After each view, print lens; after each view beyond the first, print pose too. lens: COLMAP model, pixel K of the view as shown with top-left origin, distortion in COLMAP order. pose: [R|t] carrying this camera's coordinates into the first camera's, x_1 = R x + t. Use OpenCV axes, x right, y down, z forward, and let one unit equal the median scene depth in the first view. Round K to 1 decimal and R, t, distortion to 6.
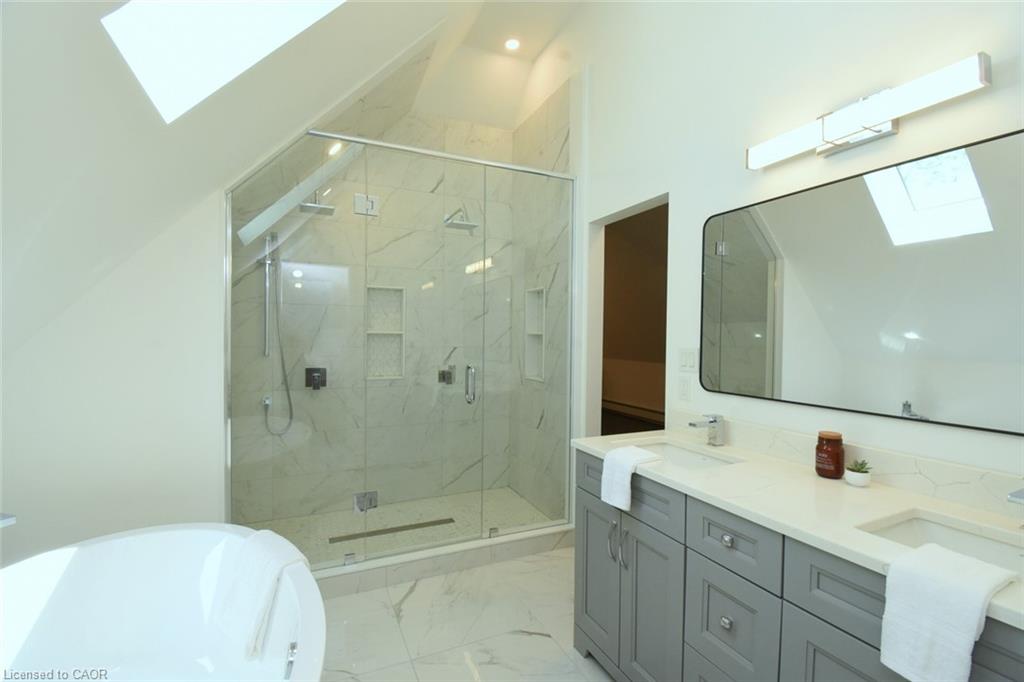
lens RADIAL K [[450.0, 0, 508.0], [0, 450.0, 342.2], [0, 0, 1]] dist [0.016806, -0.023763]
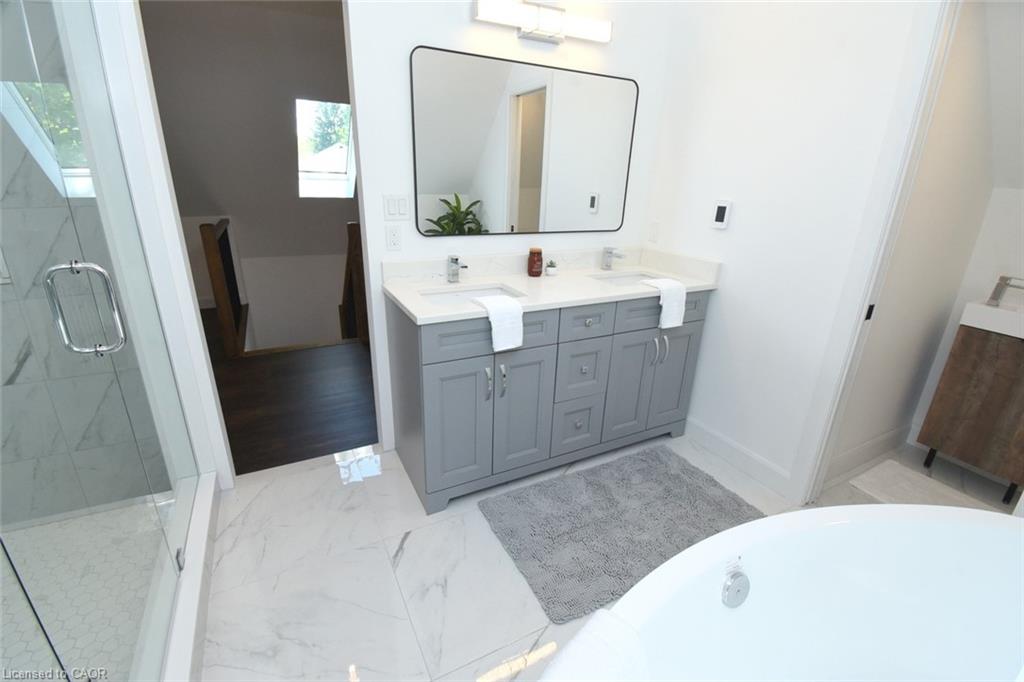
lens RADIAL K [[450.0, 0, 508.0], [0, 450.0, 342.2], [0, 0, 1]] dist [0.016806, -0.023763]
pose [[-0.048688, -0.349550, 0.935652, -0.865877], [-0.018302, 0.936918, 0.349070, -0.041447], [-0.998646, -0.000129, -0.052014, 1.156012]]
